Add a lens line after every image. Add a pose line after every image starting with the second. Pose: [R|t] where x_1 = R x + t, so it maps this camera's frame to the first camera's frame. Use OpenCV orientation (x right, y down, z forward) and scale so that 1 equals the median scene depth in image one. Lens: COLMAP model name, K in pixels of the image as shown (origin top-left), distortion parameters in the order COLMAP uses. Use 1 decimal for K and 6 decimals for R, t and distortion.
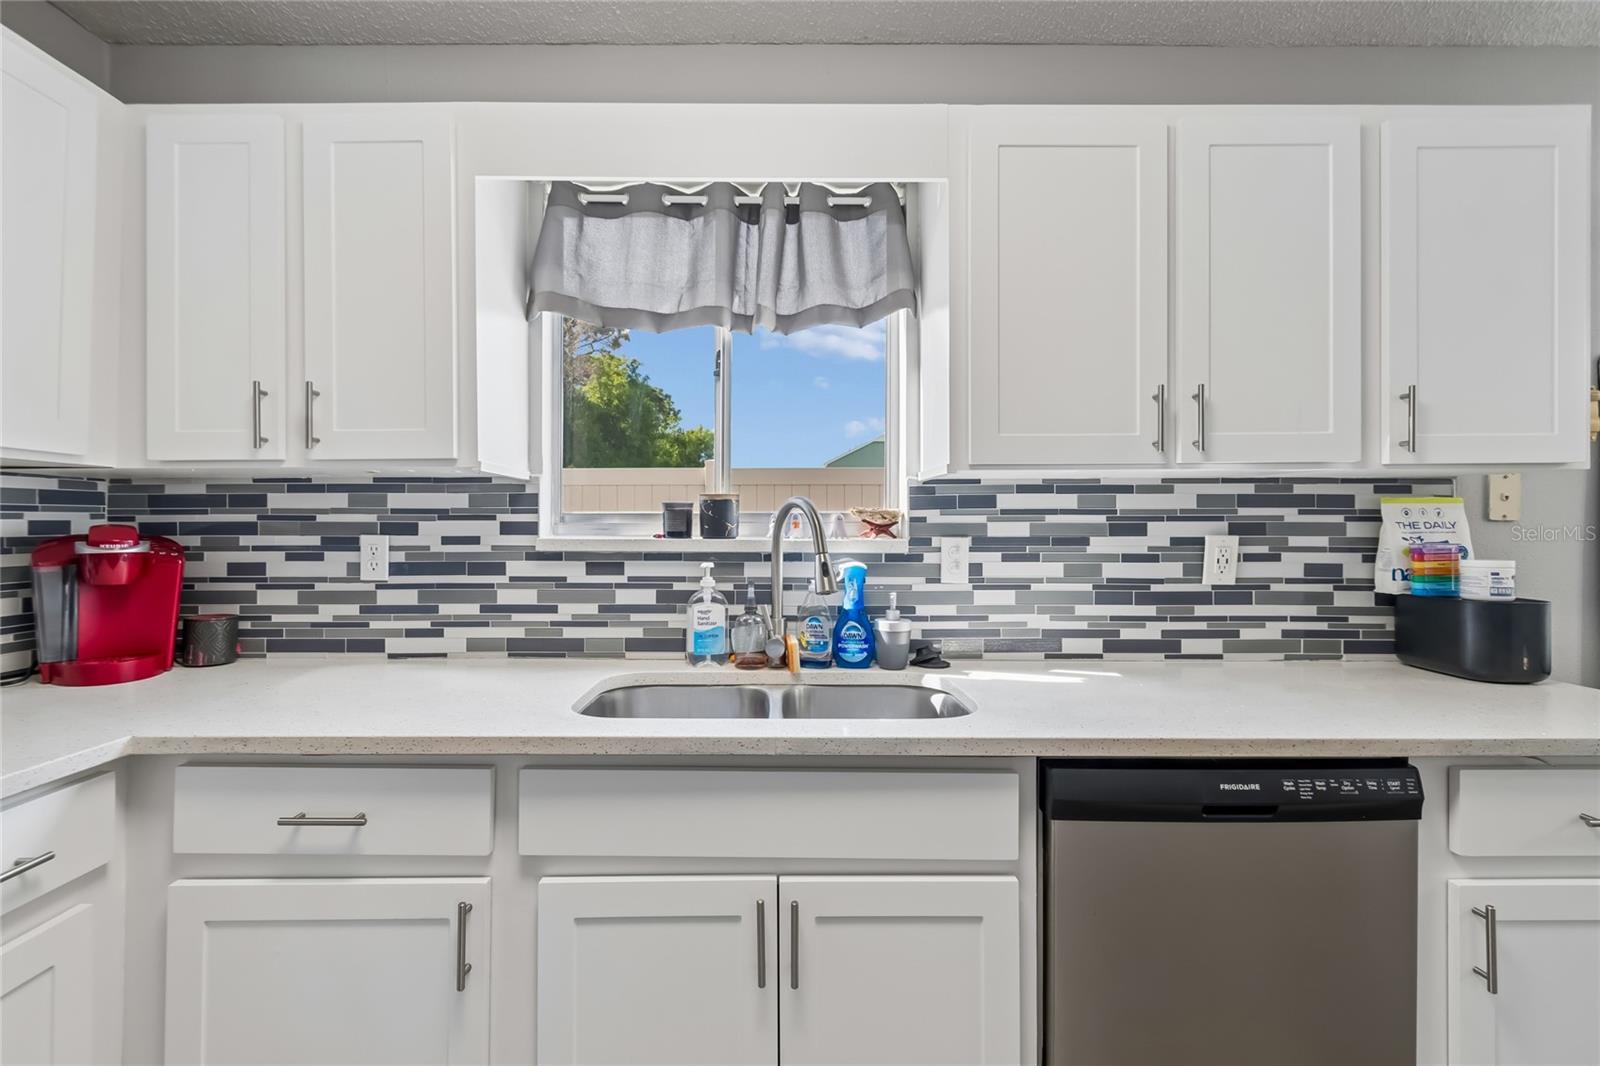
lens RADIAL K [[712.1, 0, 780.5], [0, 712.1, 517.7], [0, 0, 1]] dist [0.007193, -0.003182]
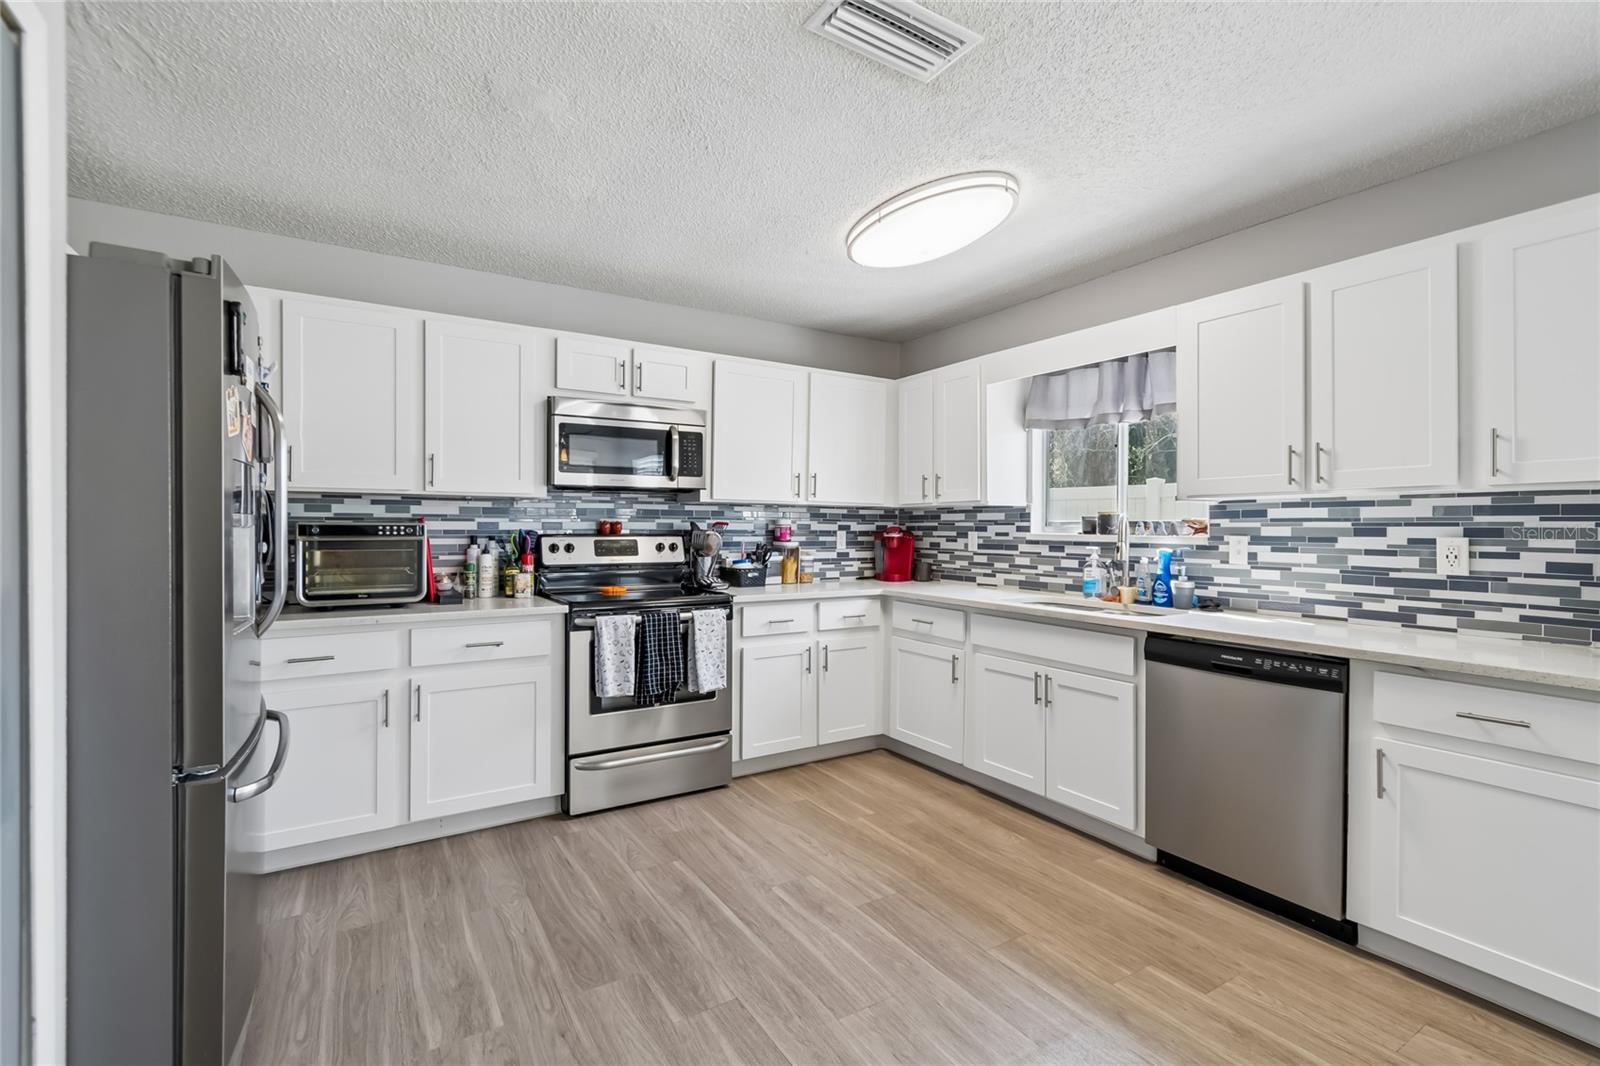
lens RADIAL K [[712.1, 0, 782.0], [0, 712.1, 529.8], [0, 0, 1]] dist [0.007193, -0.003182]
pose [[0.511601, 0.006448, -0.859199, 1.106755], [0.002200, 0.999959, 0.008815, -0.003132], [0.859220, -0.006399, 0.511566, -0.720463]]
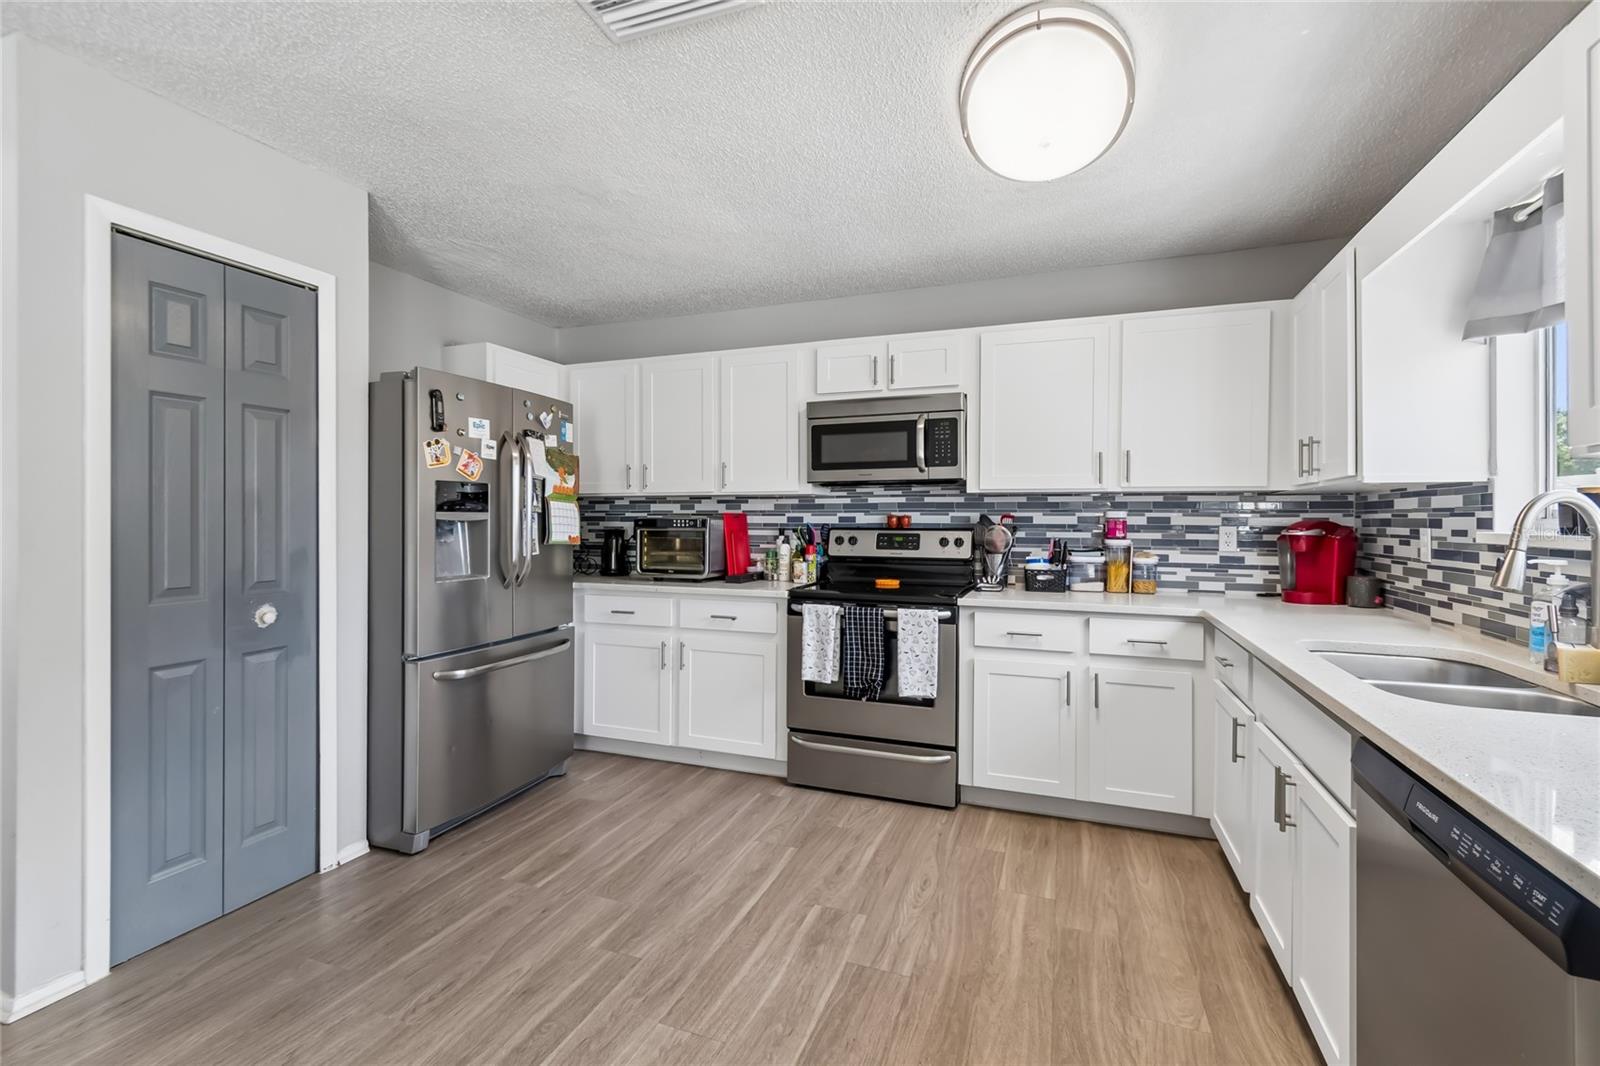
lens RADIAL K [[712.1, 0, 784.7], [0, 712.1, 518.8], [0, 0, 1]] dist [0.007193, -0.003182]
pose [[-0.370761, -0.001338, -0.928727, 1.137850], [0.004894, 0.999982, -0.003395, 0.005541], [0.928715, -0.005804, -0.370748, 0.376499]]
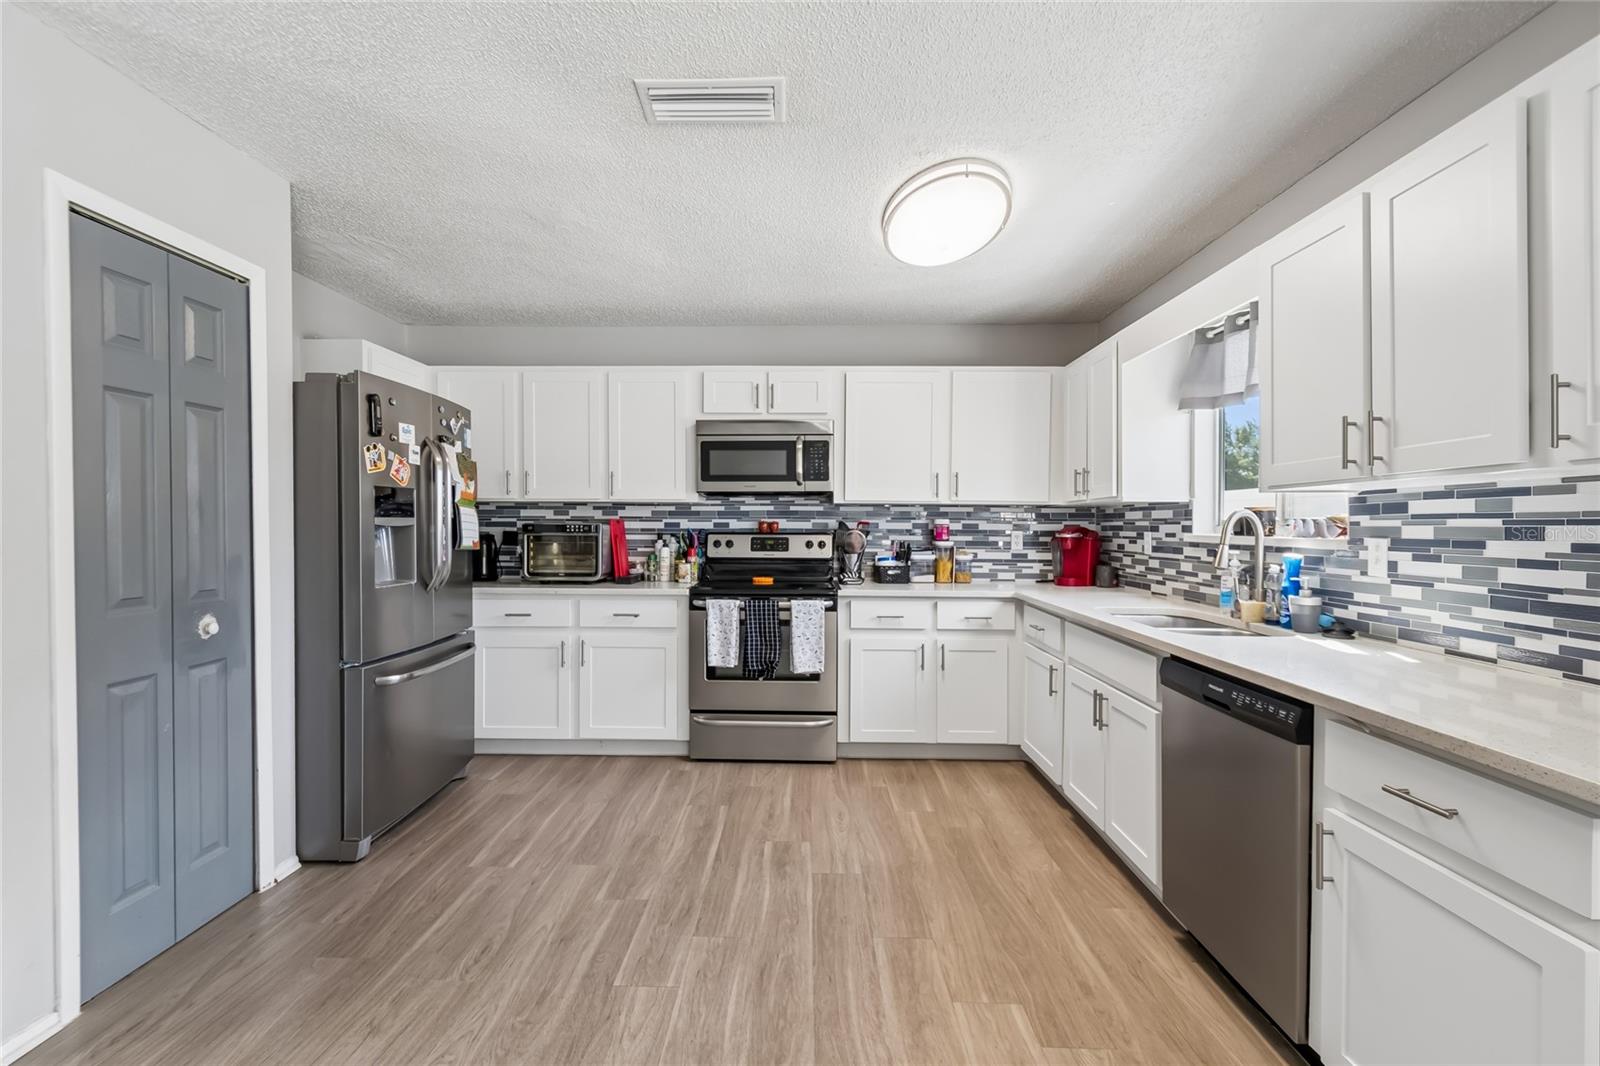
lens RADIAL K [[712.1, 0, 782.6], [0, 712.1, 532.1], [0, 0, 1]] dist [0.007193, -0.003182]
pose [[-0.036946, 0.010298, -0.999264, 1.476201], [0.003672, 0.999942, 0.010170, 0.001000], [0.999311, -0.003294, -0.036982, 0.047666]]
